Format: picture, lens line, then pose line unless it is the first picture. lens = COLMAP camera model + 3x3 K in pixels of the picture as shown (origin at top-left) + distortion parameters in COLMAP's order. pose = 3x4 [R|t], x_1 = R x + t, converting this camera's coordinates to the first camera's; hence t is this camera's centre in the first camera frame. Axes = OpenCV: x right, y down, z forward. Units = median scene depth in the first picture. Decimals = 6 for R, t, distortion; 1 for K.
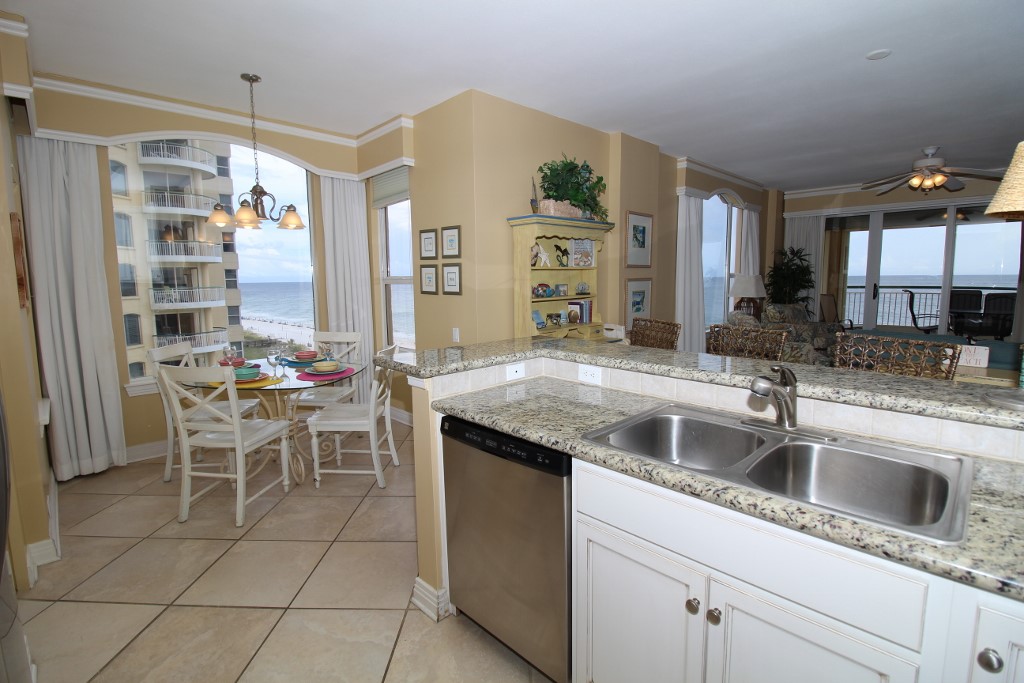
lens RADIAL K [[473.3, 0, 512.4], [0, 473.3, 328.0], [0, 0, 1]] dist [-0.002901, -0.010676]
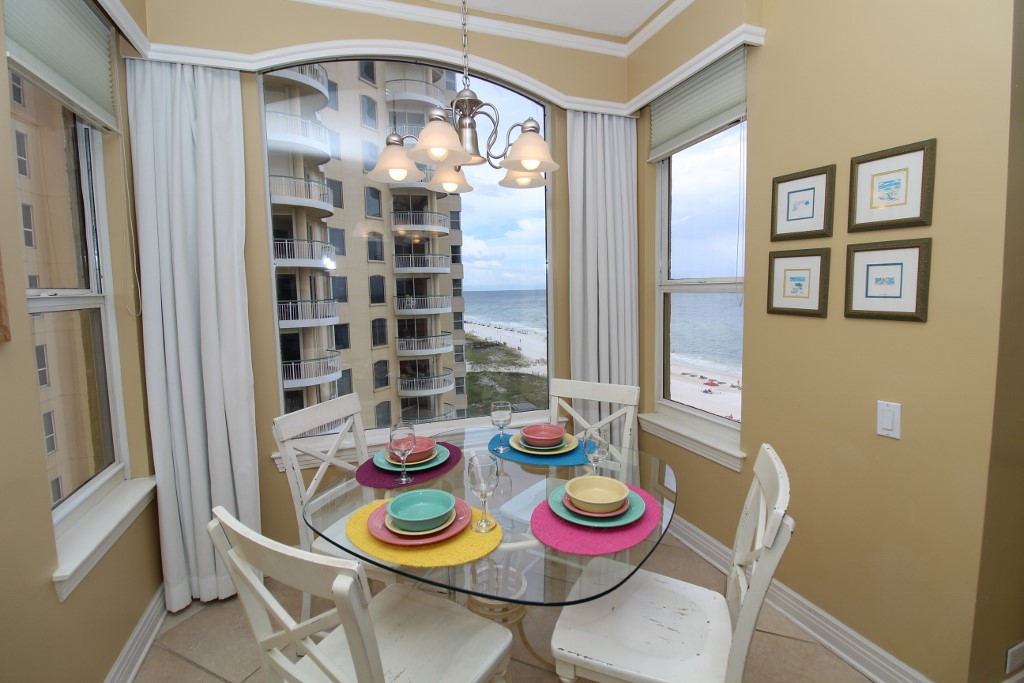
lens RADIAL K [[473.3, 0, 512.4], [0, 473.3, 328.0], [0, 0, 1]] dist [-0.002901, -0.010676]
pose [[0.911898, 0.025420, -0.409629, -0.210561], [-0.031574, 0.999467, -0.008267, -0.041735], [0.409200, 0.020472, 0.912215, 0.421536]]
